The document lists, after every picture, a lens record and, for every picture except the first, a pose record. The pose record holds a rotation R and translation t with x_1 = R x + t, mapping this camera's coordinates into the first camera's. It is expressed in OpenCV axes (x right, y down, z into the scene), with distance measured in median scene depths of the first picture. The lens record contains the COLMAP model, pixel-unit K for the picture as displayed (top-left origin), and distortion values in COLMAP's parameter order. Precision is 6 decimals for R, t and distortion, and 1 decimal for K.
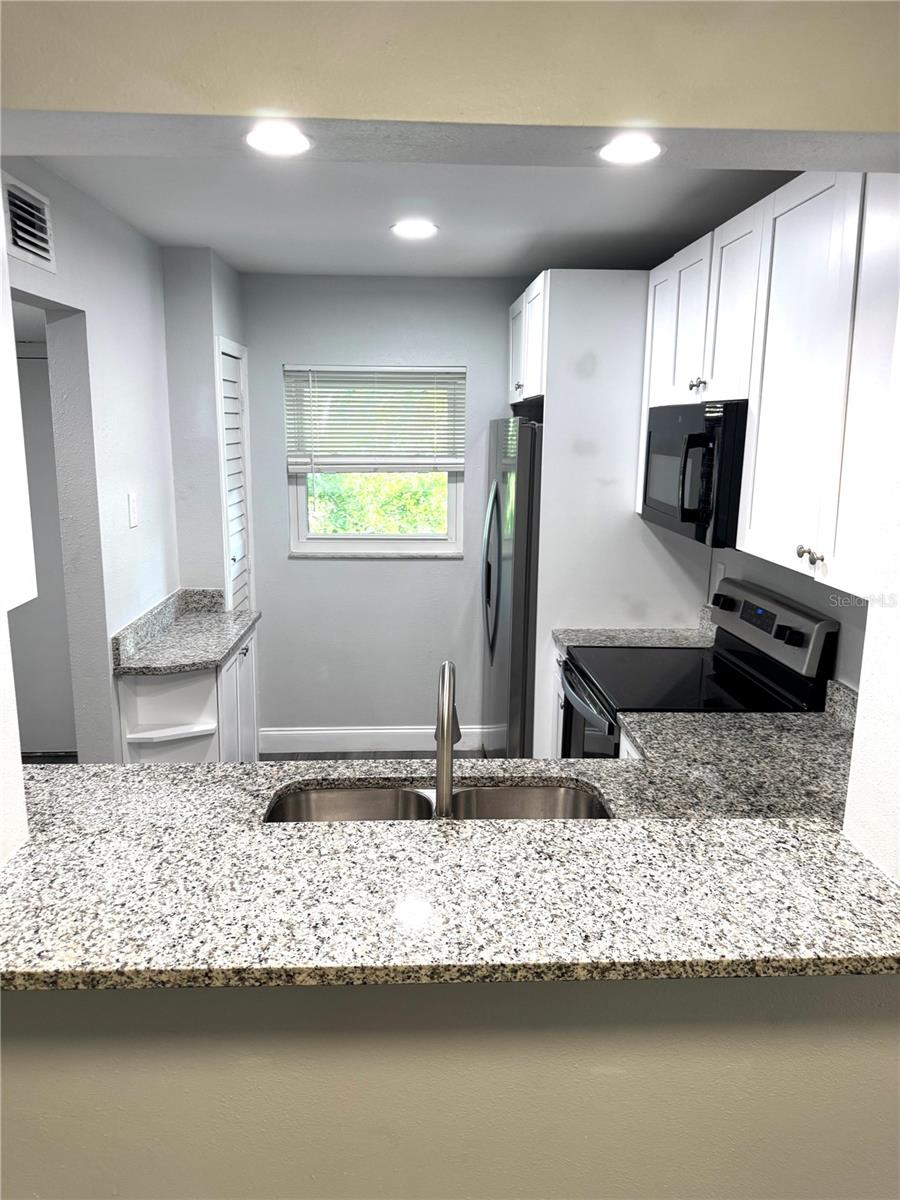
lens RADIAL K [[850.2, 0, 443.2], [0, 850.2, 602.1], [0, 0, 1]] dist [0.037470, -0.038637]
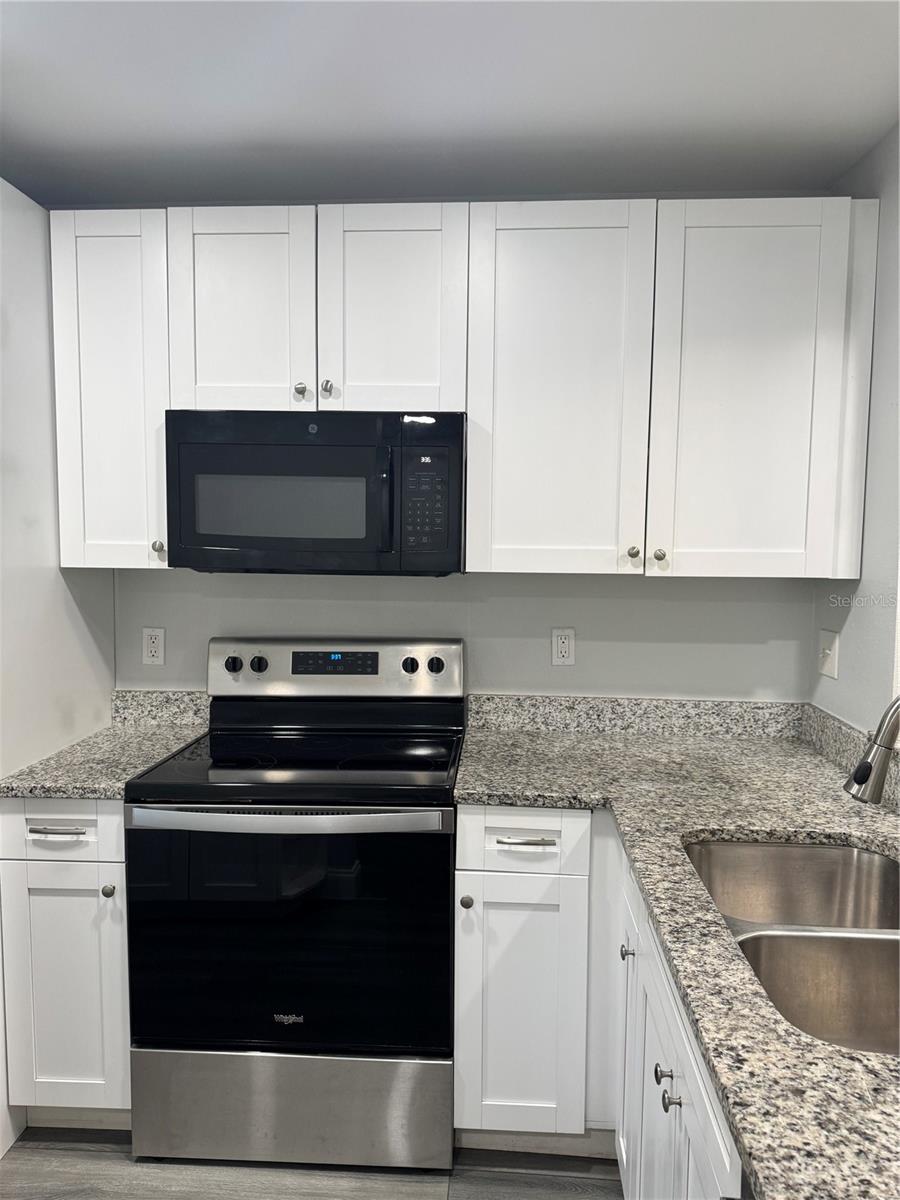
lens RADIAL K [[850.2, 0, 446.7], [0, 850.2, 598.9], [0, 0, 1]] dist [0.037470, -0.038637]
pose [[0.113380, -0.097932, 0.988713, -0.665046], [0.187973, 0.979273, 0.075442, -0.124299], [-0.975608, 0.177297, 0.129438, 1.053819]]
